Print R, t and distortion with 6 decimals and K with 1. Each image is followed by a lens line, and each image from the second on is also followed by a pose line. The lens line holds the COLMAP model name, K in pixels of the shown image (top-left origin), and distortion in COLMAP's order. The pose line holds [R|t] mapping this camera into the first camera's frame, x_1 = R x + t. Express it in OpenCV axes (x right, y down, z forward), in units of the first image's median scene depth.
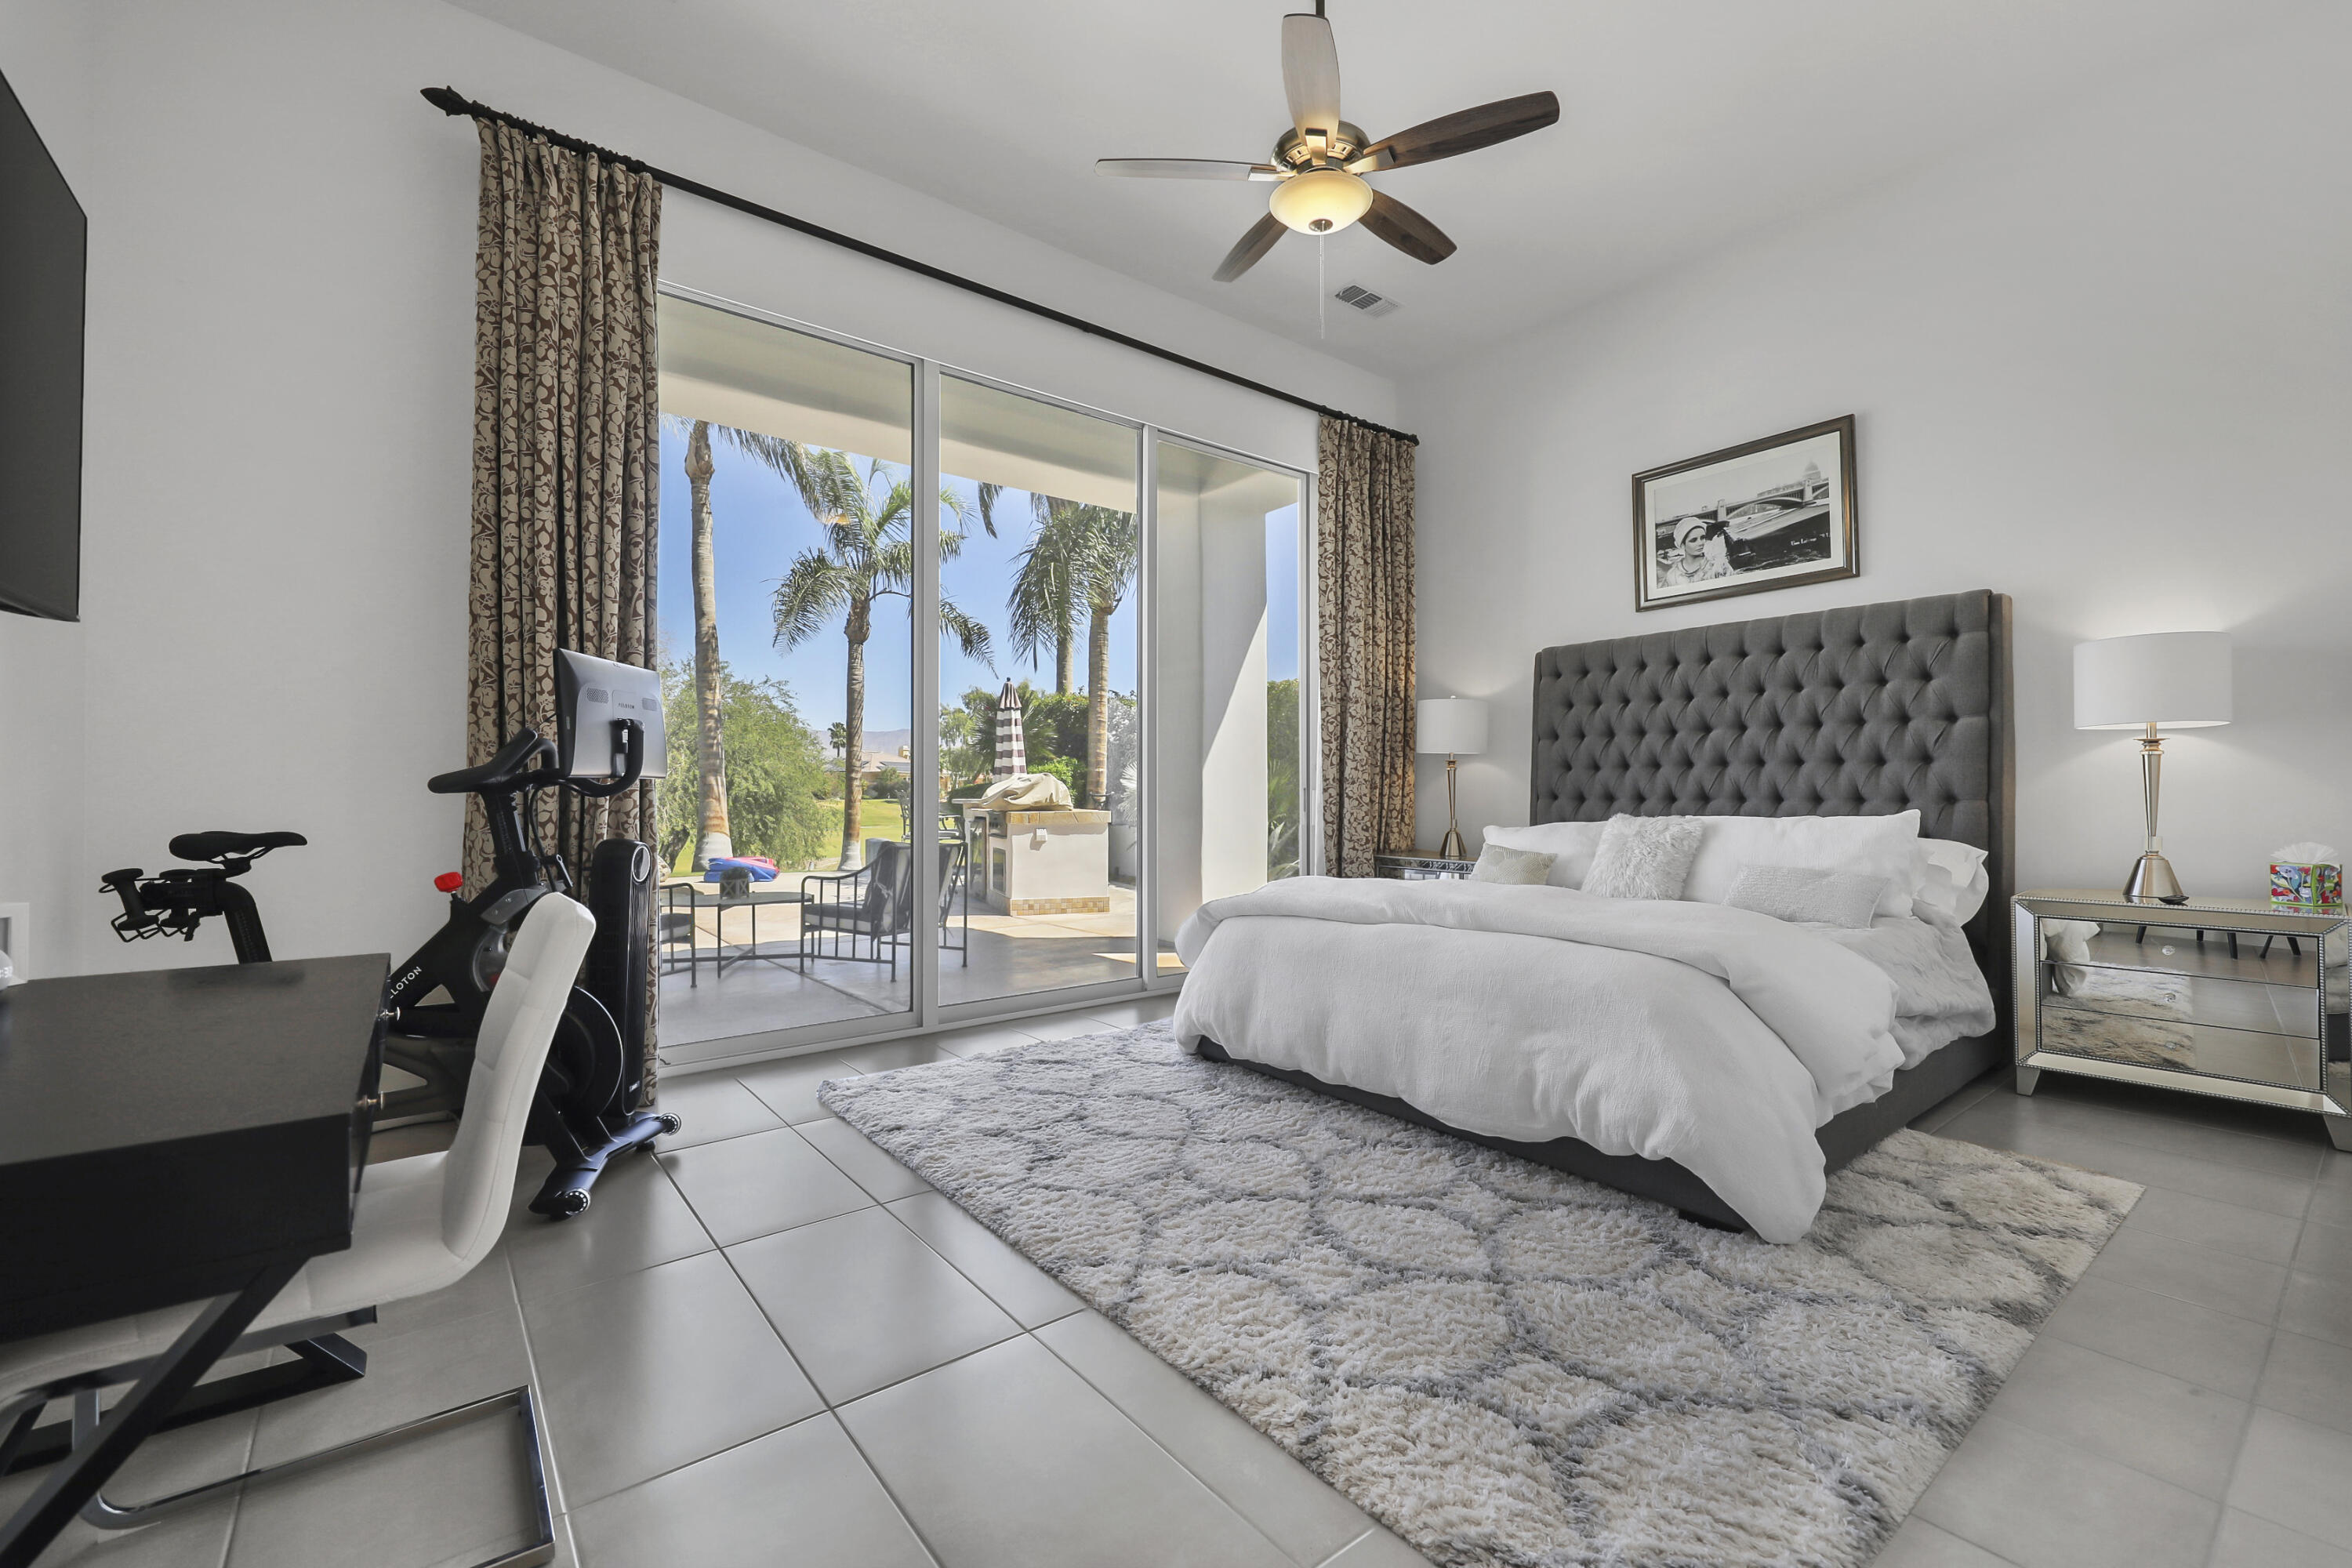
lens RADIAL K [[973.6, 0, 1174.3], [0, 973.6, 778.5], [0, 0, 1]] dist [-0.001016, -0.000174]
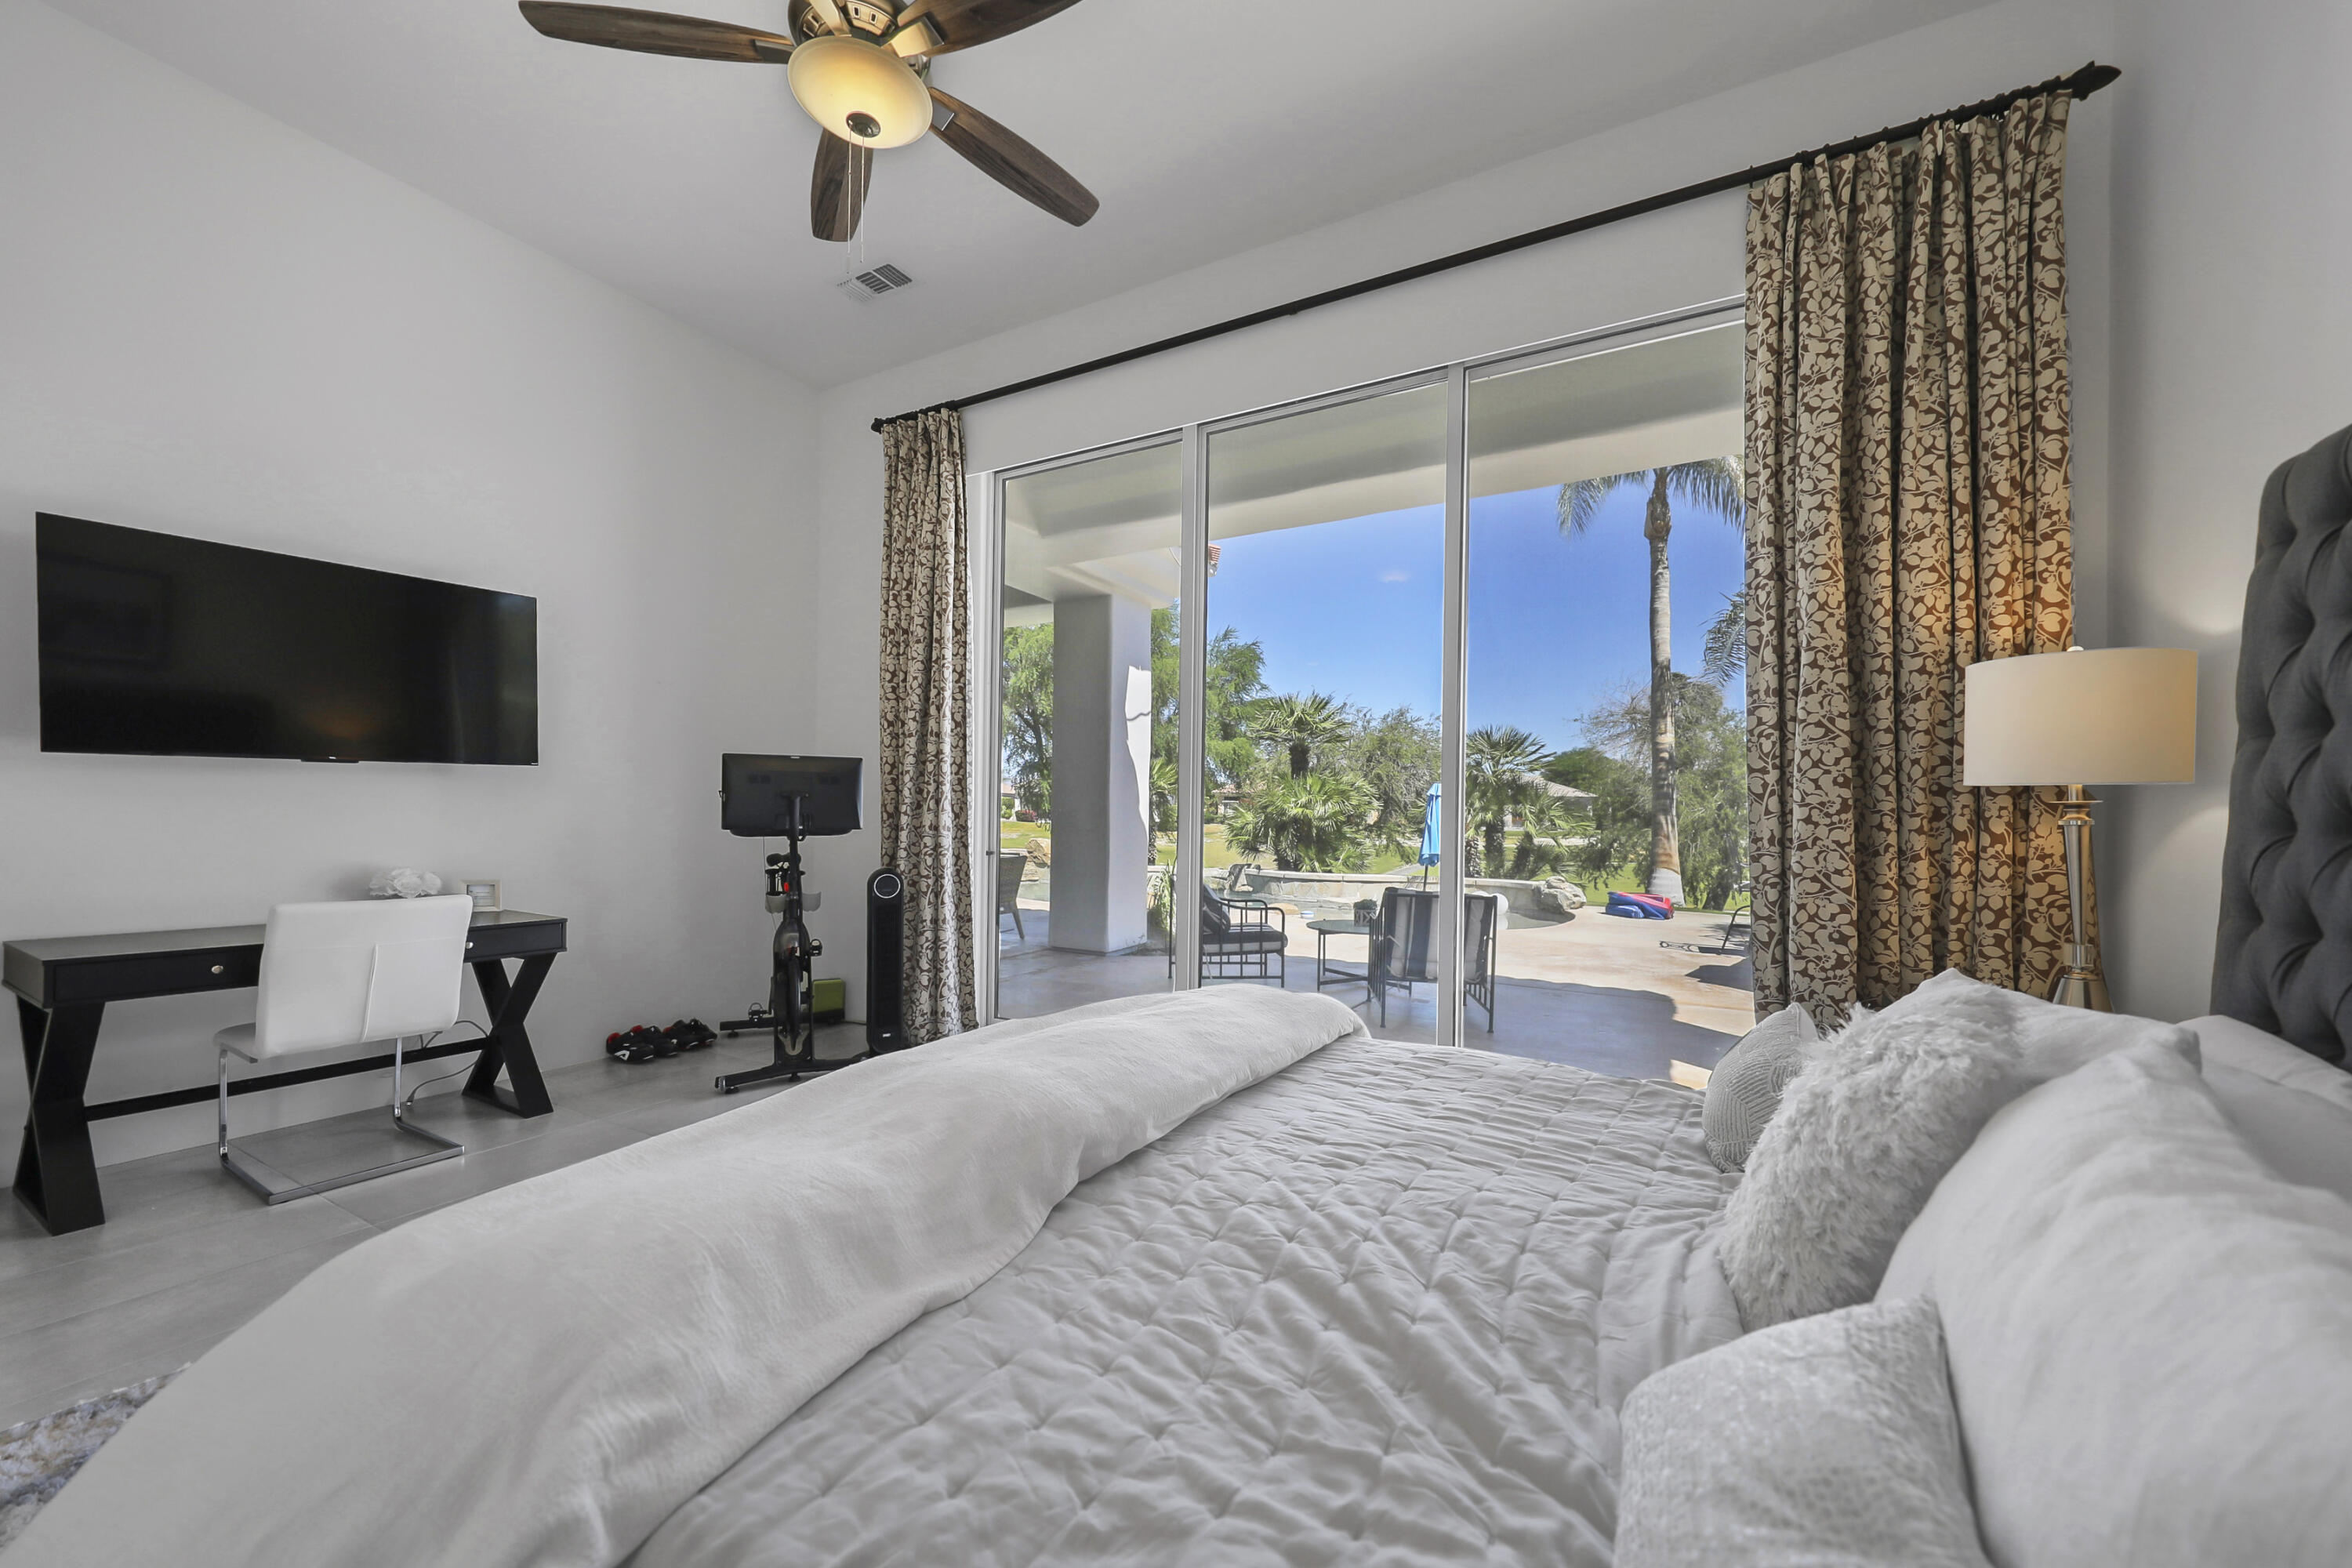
lens RADIAL K [[826.5, 0, 1176.2], [0, 826.5, 806.5], [0, 0, 1]] dist [-0.001486, -0.000176]
pose [[0.417870, -0.007318, -0.908478, 0.443587], [-0.000050, 0.999967, -0.008078, -0.013926], [0.908507, 0.003421, 0.417856, 0.505071]]
